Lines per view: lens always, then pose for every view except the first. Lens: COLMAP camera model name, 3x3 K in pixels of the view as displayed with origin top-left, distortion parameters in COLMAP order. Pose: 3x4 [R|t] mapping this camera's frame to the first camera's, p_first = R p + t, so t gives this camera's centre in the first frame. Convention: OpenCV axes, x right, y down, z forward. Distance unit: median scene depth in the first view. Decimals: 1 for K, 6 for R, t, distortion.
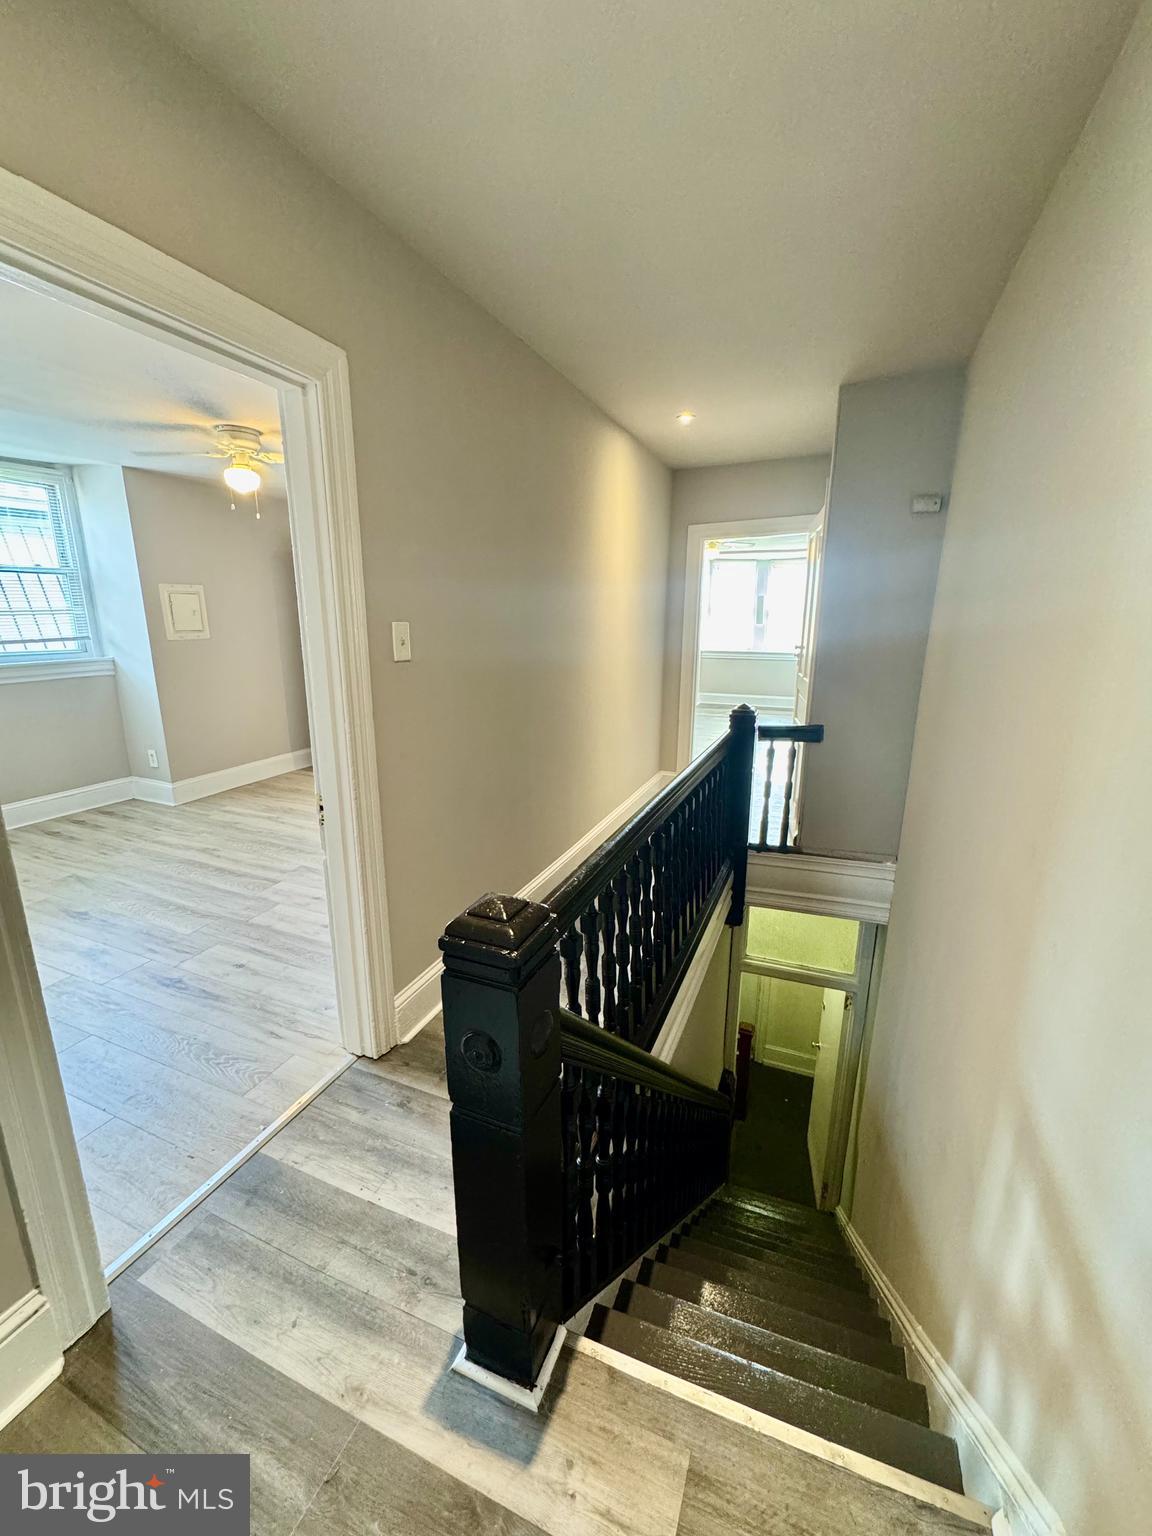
lens RADIAL K [[611.7, 0, 576.0], [0, 611.7, 768.0], [0, 0, 1]] dist [0.000726, 0.000108]
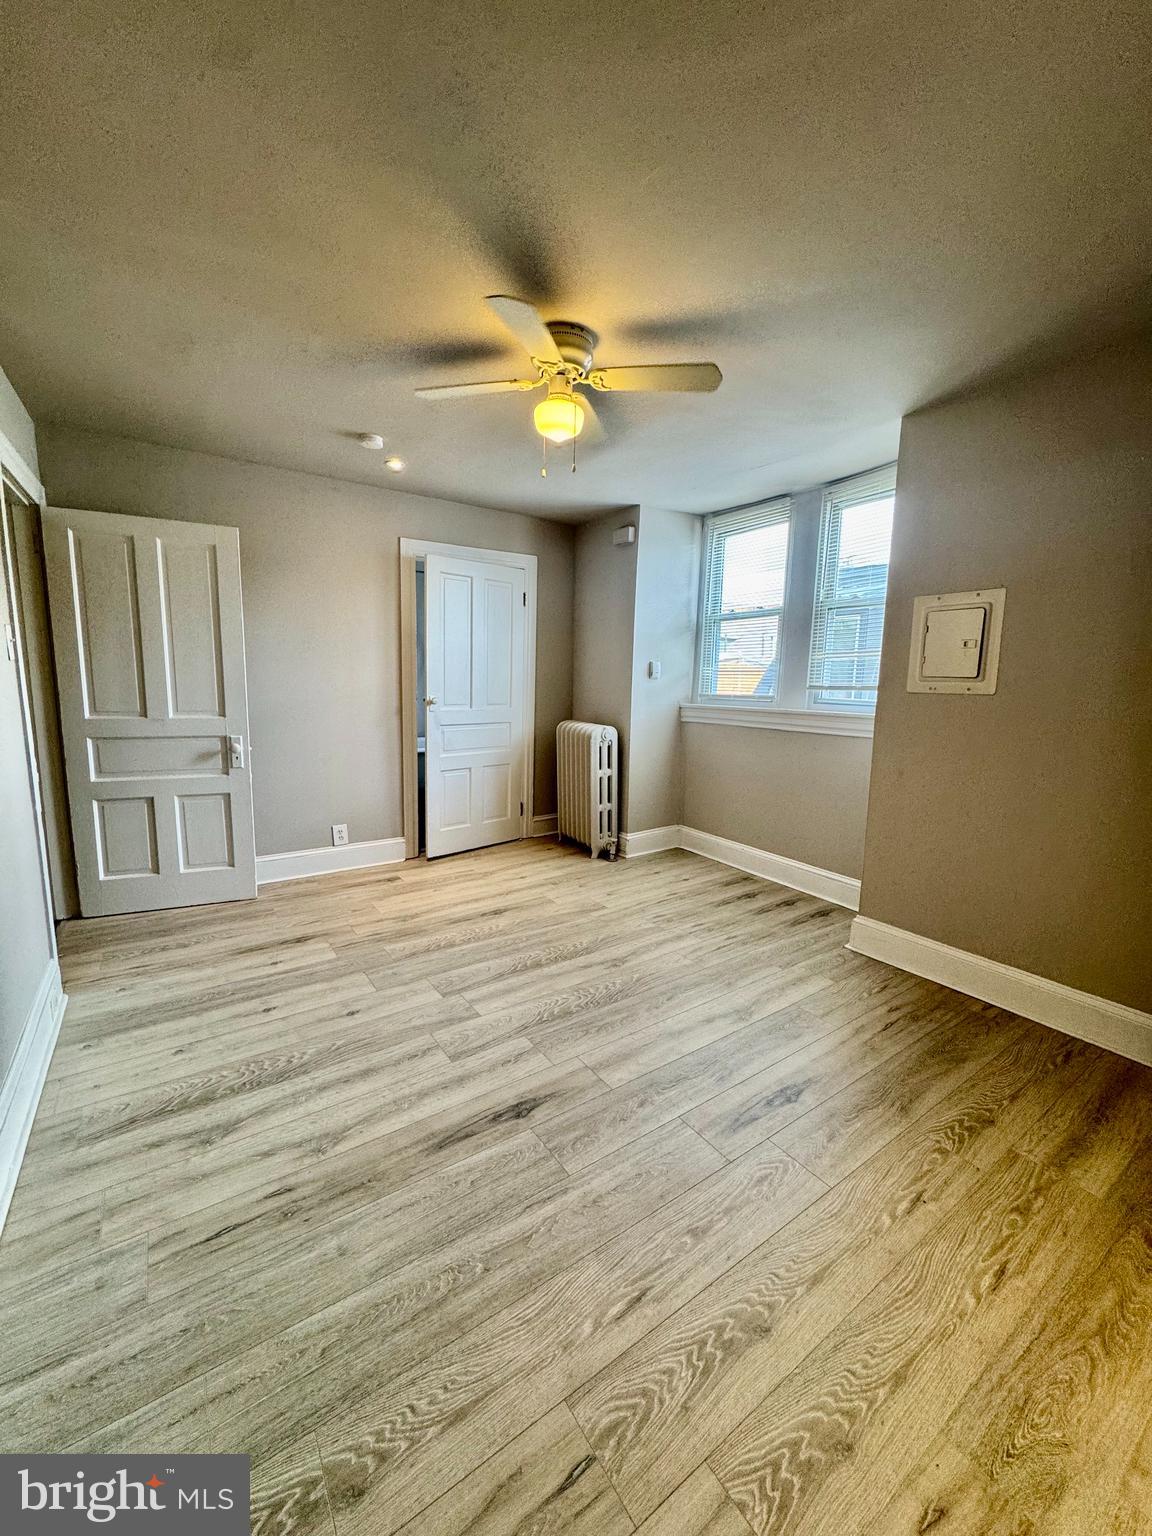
lens RADIAL K [[610.5, 0, 577.4], [0, 610.5, 767.6], [0, 0, 1]] dist [-0.003563, -0.000289]
pose [[-0.545379, 0.107870, -0.831219, 0.001406], [-0.226353, 0.935886, 0.269967, -0.245236], [0.807048, 0.335383, -0.485996, 1.136733]]
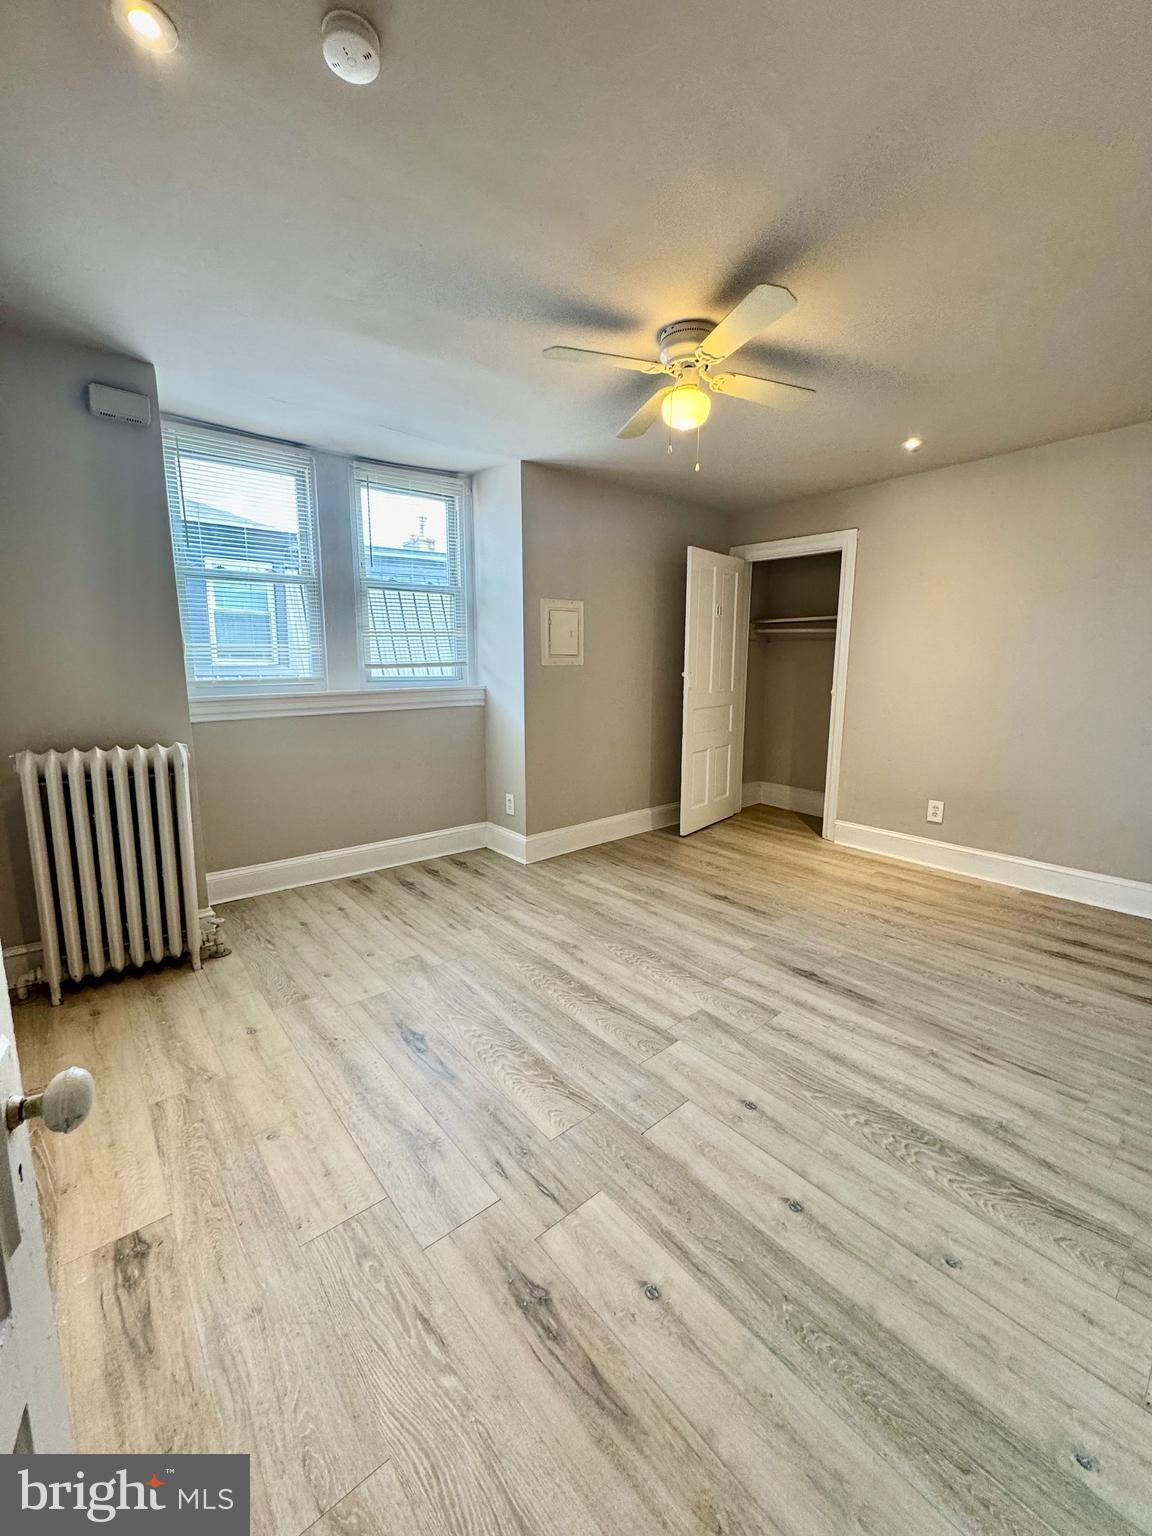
lens RADIAL K [[610.5, 0, 577.4], [0, 610.5, 767.6], [0, 0, 1]] dist [-0.003563, -0.000289]
pose [[0.889927, 0.069621, -0.450757, -0.259087], [-0.104247, 0.993169, -0.052416, -0.035056], [0.444029, 0.093637, 0.891106, 0.317515]]
